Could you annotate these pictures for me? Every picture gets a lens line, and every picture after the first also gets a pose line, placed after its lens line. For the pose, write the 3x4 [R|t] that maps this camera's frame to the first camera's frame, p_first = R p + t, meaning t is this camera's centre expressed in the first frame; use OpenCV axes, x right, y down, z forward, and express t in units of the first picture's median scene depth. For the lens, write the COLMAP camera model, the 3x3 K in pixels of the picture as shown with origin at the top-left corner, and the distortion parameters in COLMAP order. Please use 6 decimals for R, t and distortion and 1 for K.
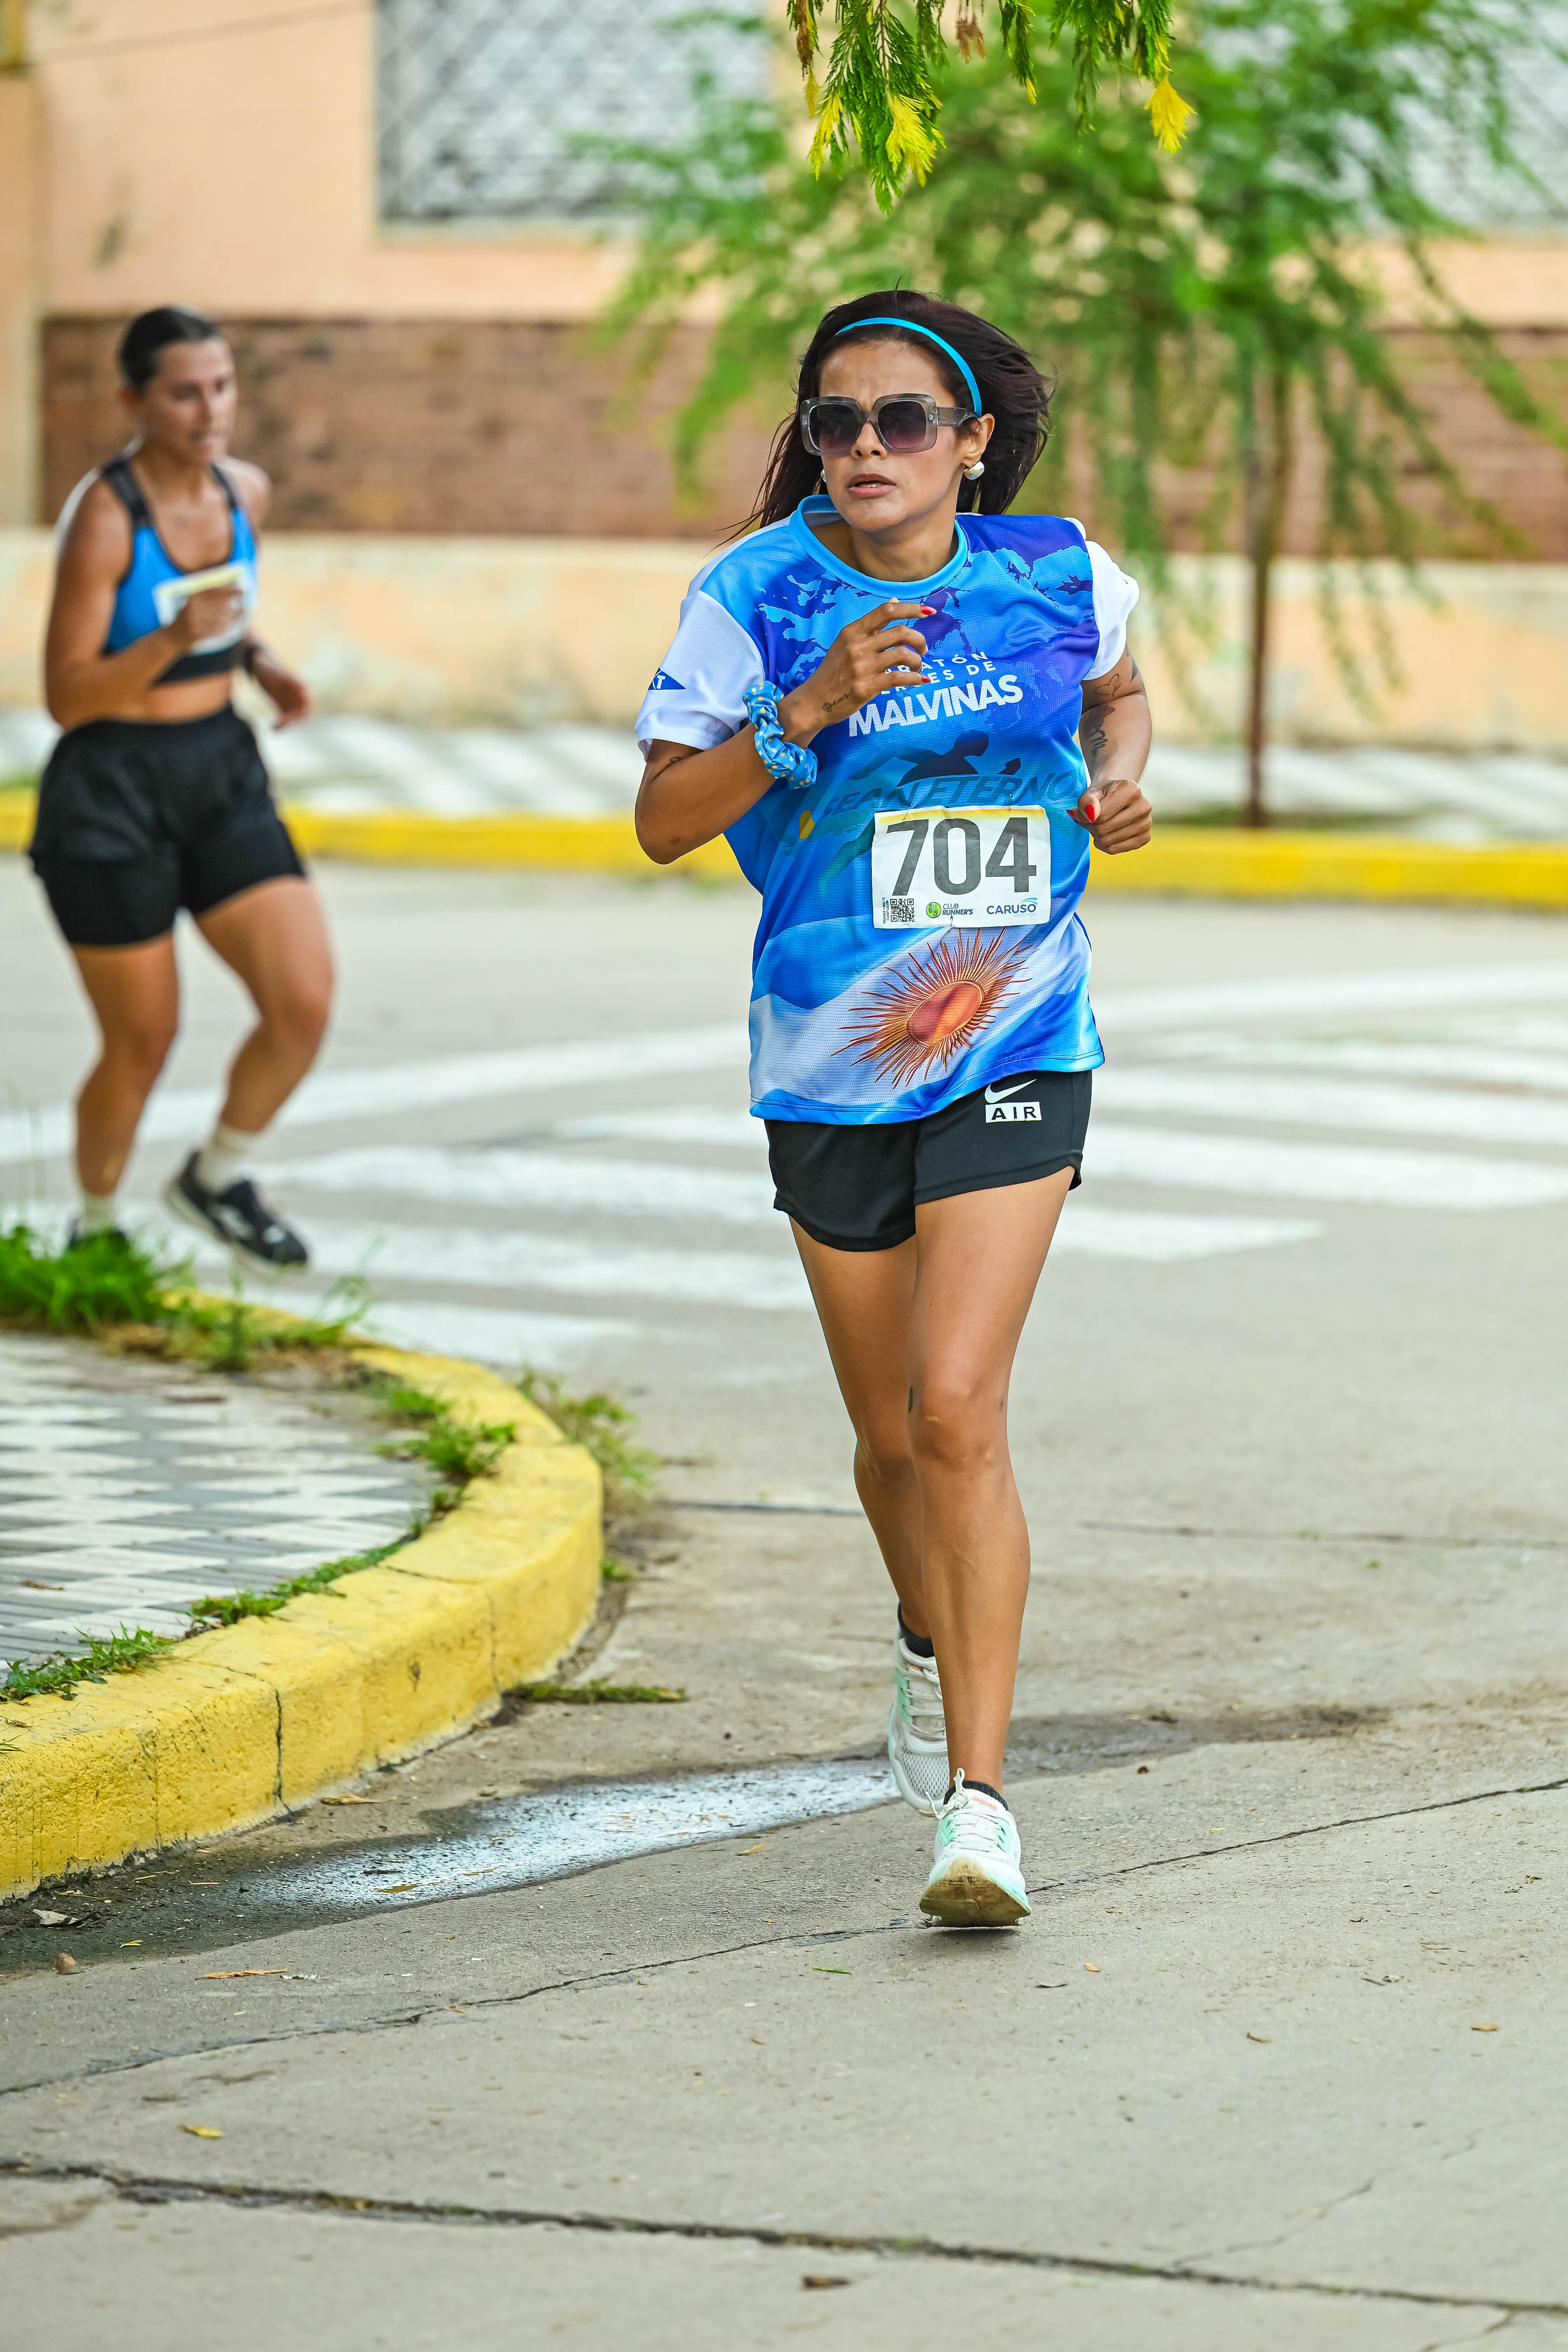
lens RADIAL K [[11598.1, 0, 785.7], [0, 11598.1, 1174.8], [0, 0, 1]] dist [-0.115821, 5.163303]
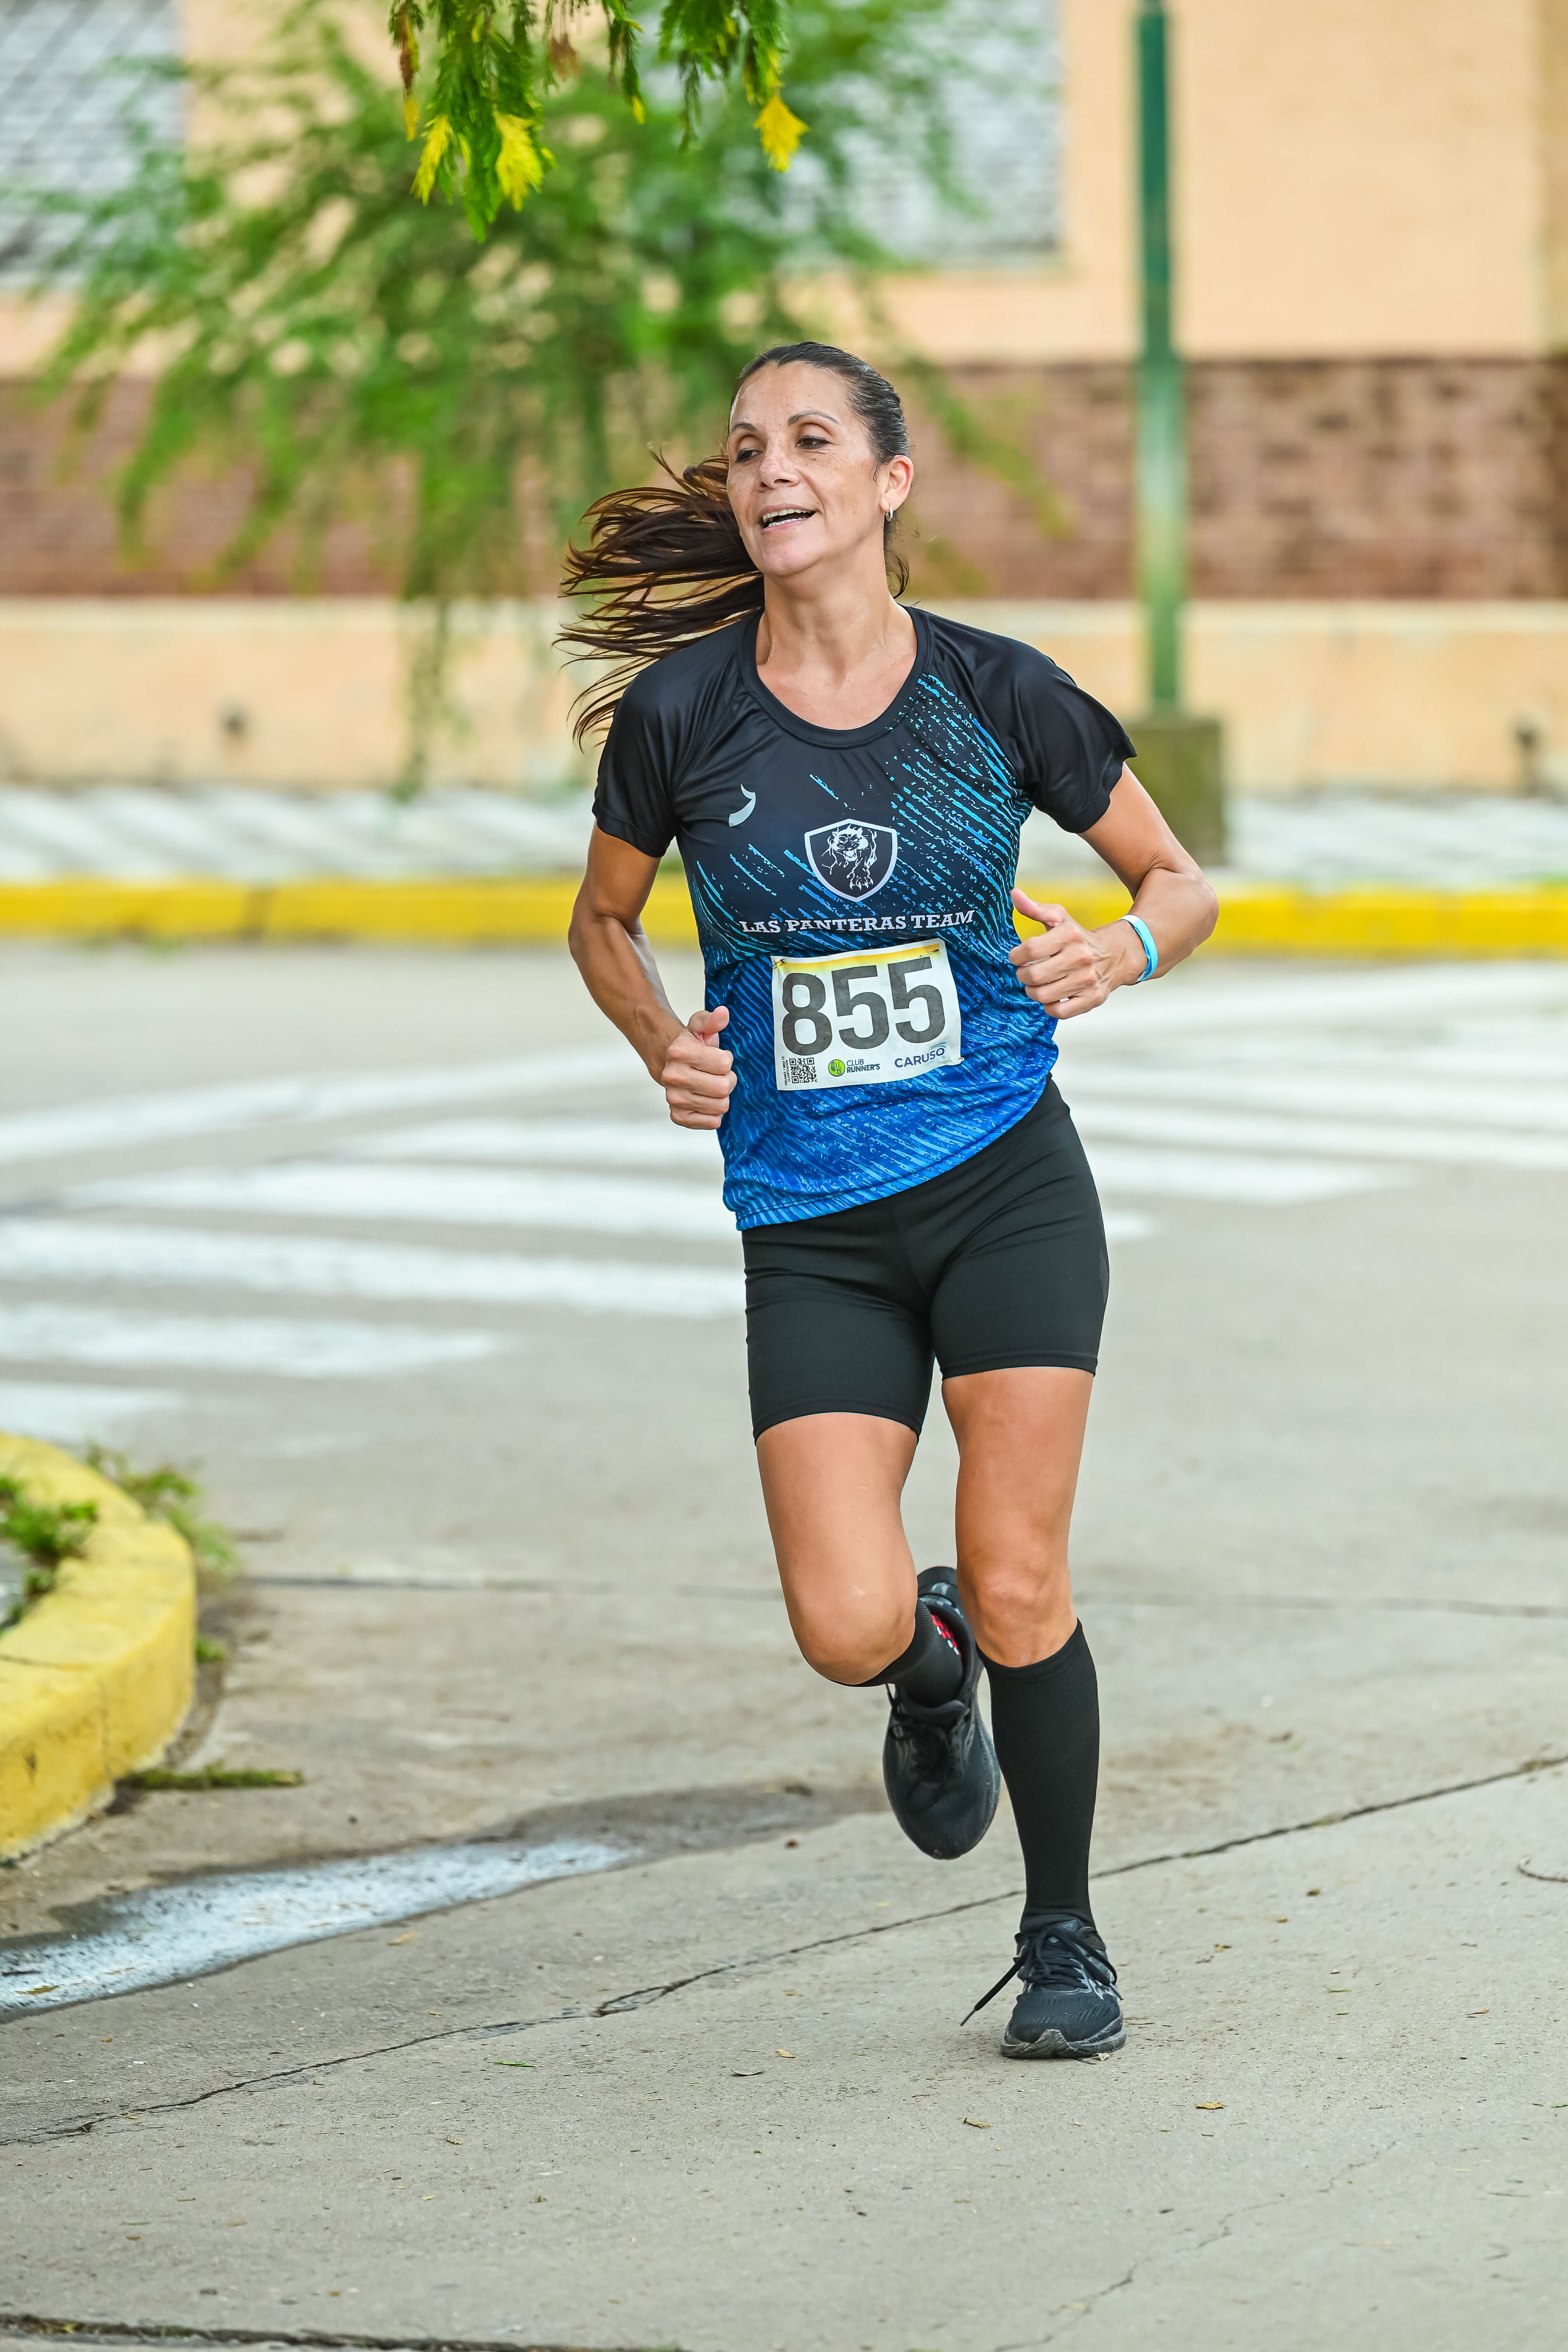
lens RADIAL K [[11575.1, 0, 791.6], [0, 11575.1, 1245.7], [0, 0, 1]] dist [-0.121560, 5.174106]
pose [[0.998044, -0.024328, 0.057593, -0.023024], [0.024250, 0.999704, 0.002050, -0.000557], [-0.057626, -0.000649, 0.998338, 0.035229]]
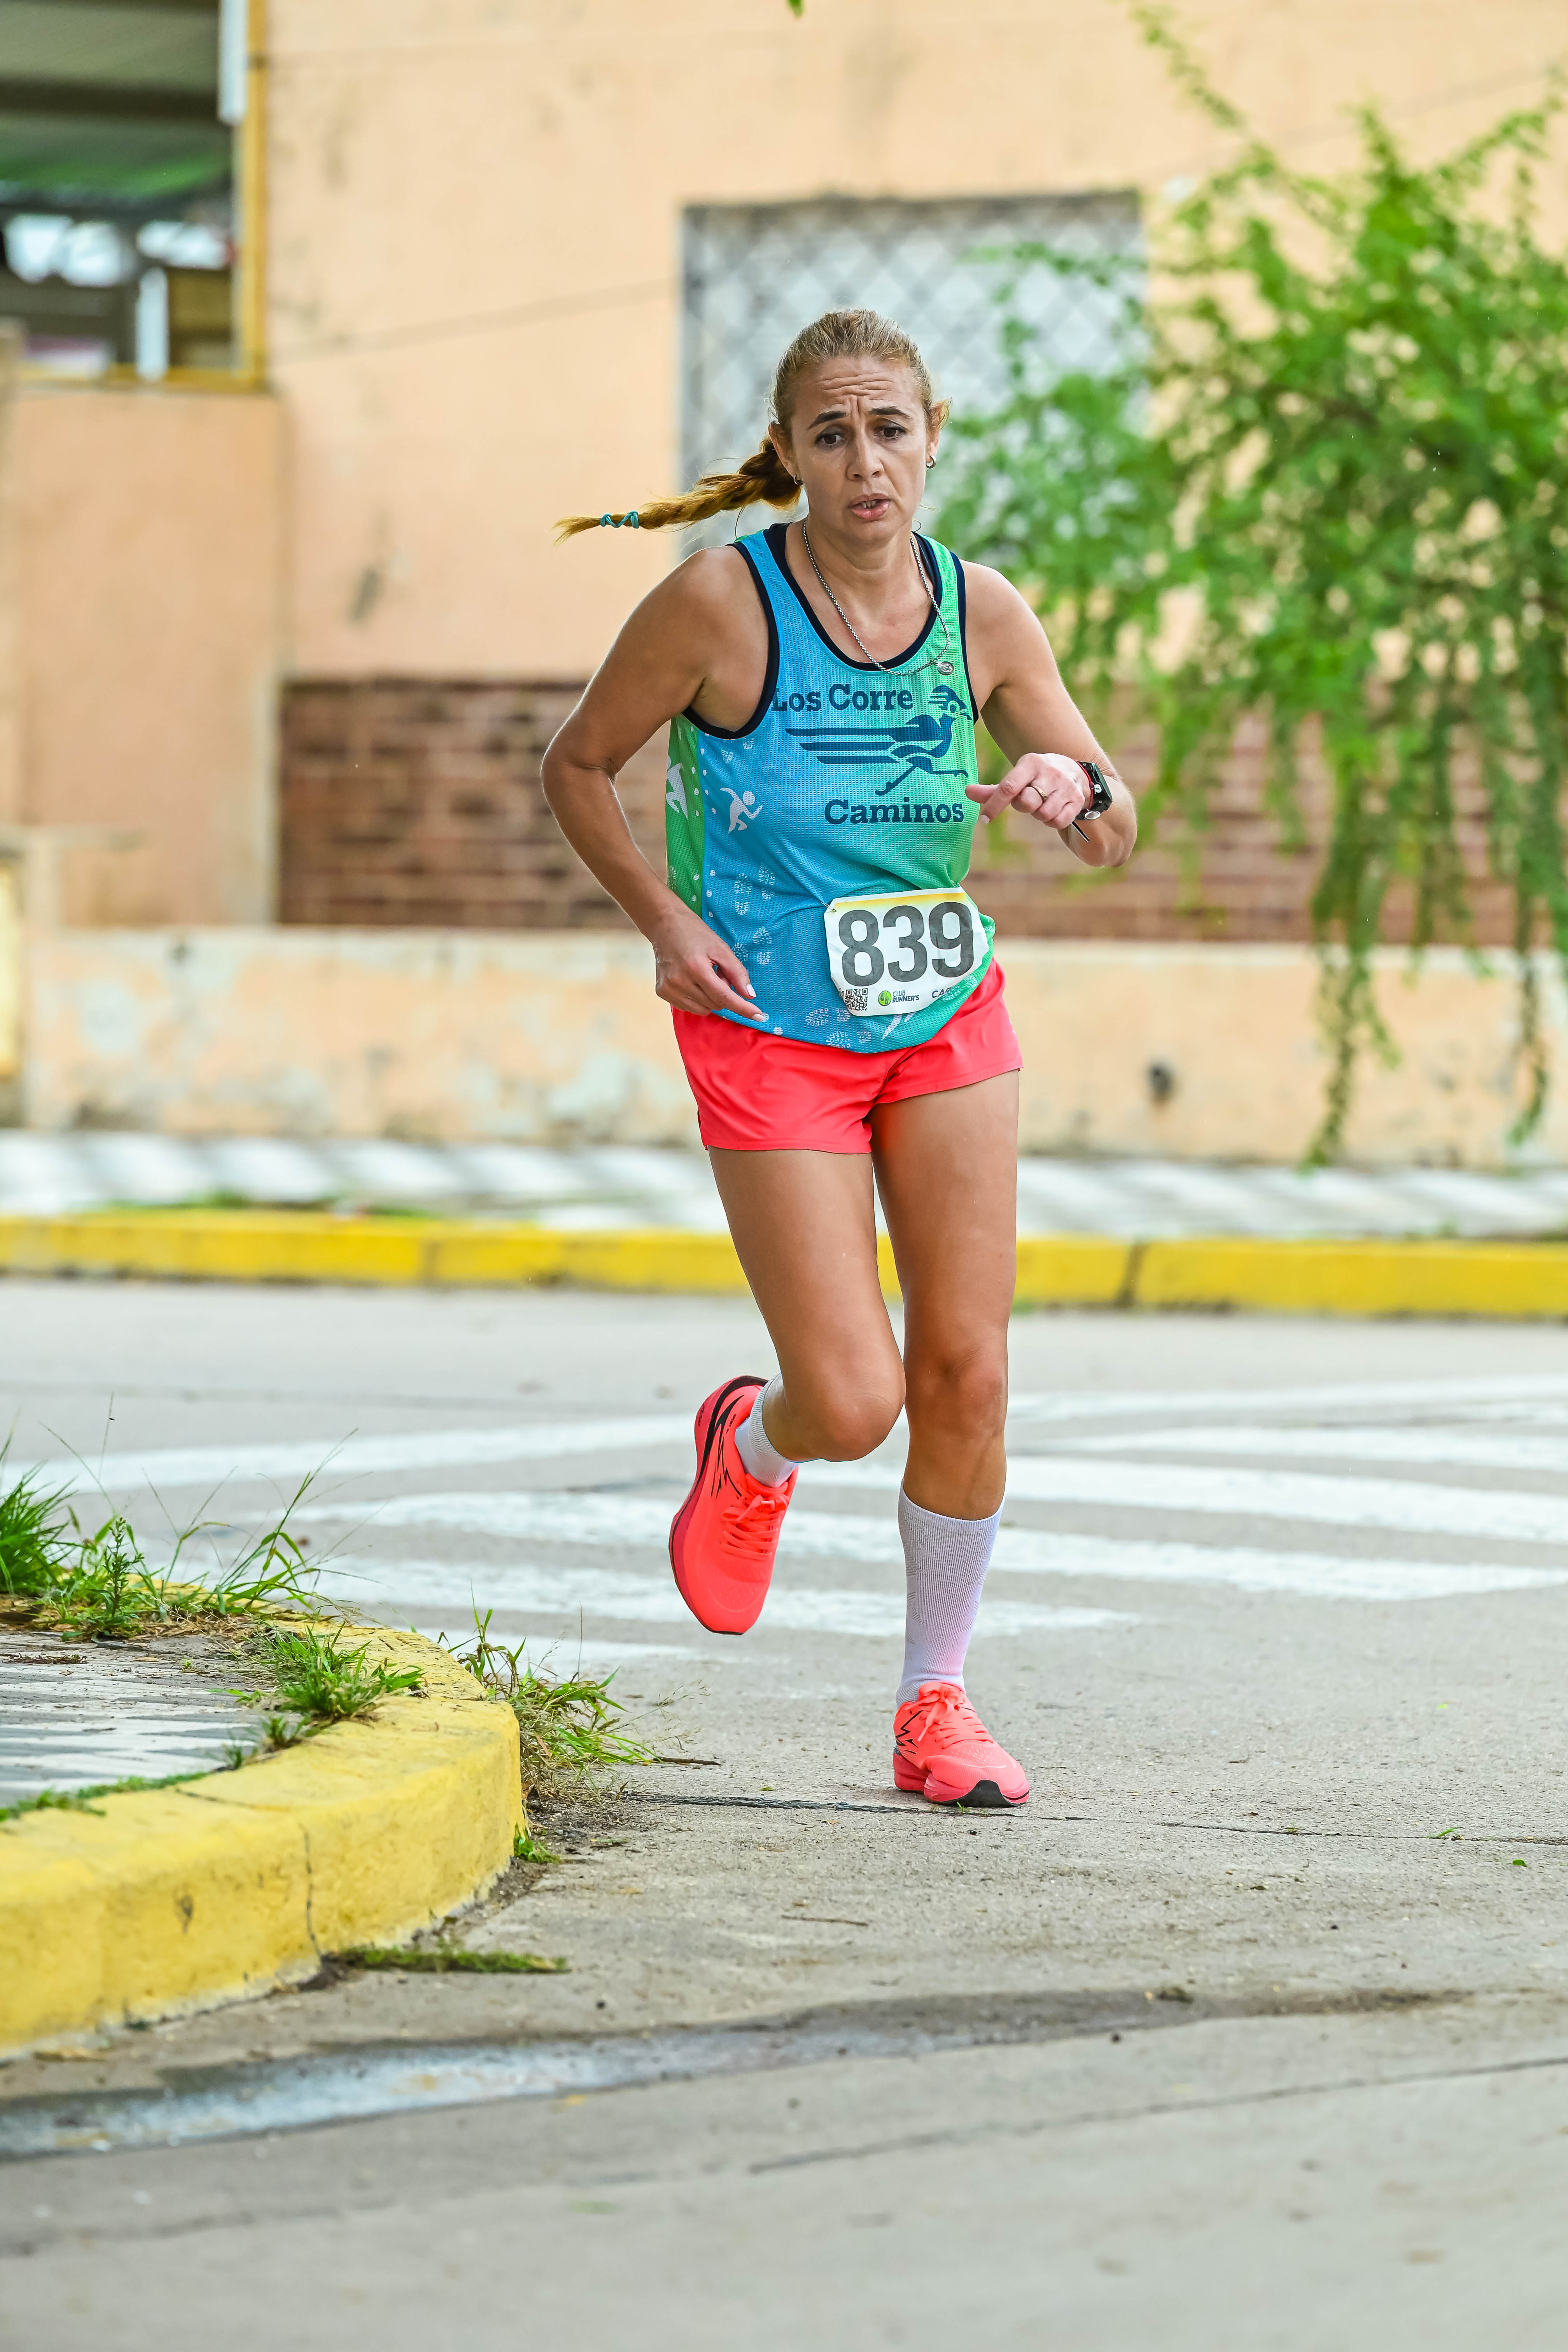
lens RADIAL K [[13431.7, 0, 785.8], [0, 13431.7, 1177.5], [0, 0, 1]] dist [-0.093526, 4.825569]
pose [[0.998826, 0.009478, -0.047504, 0.049326], [-0.012185, 0.998299, -0.057020, 0.044421], [0.046883, 0.057532, 0.997242, 0.108588]]
